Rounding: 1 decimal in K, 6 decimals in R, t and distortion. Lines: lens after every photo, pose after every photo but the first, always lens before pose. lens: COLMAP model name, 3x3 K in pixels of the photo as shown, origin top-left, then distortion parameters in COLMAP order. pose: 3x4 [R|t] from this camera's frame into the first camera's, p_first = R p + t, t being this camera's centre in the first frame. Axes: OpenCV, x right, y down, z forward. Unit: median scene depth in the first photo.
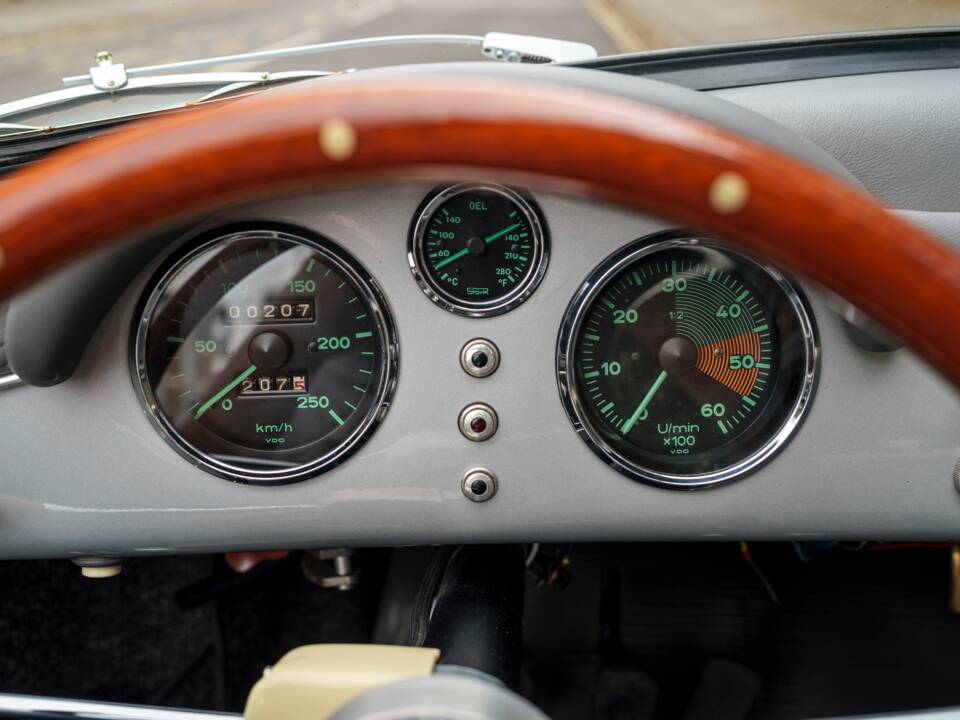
lens RADIAL K [[1099.4, 0, 481.3], [0, 1099.4, 384.5], [0, 0, 1]] dist [0.009813, -0.011486]
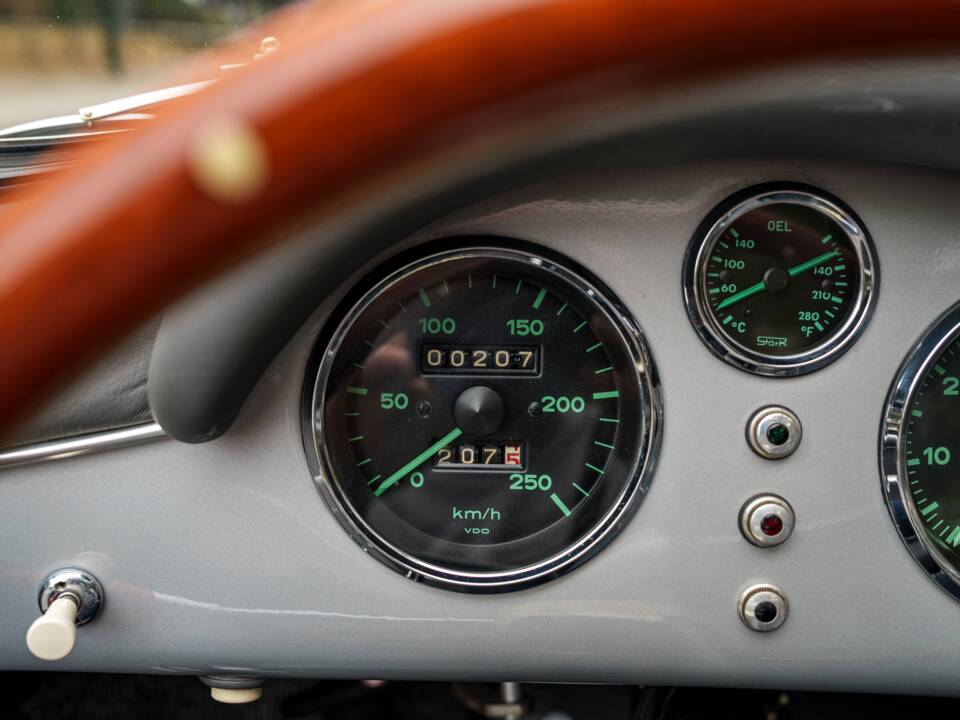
lens RADIAL K [[1099.4, 0, 481.3], [0, 1099.4, 384.5], [0, 0, 1]] dist [0.009813, -0.011486]
pose [[0.997485, 0.043149, -0.056223, -0.149217], [-0.047475, 0.995820, -0.078026, 0.010058], [0.052621, 0.080499, 0.995365, 0.250584]]
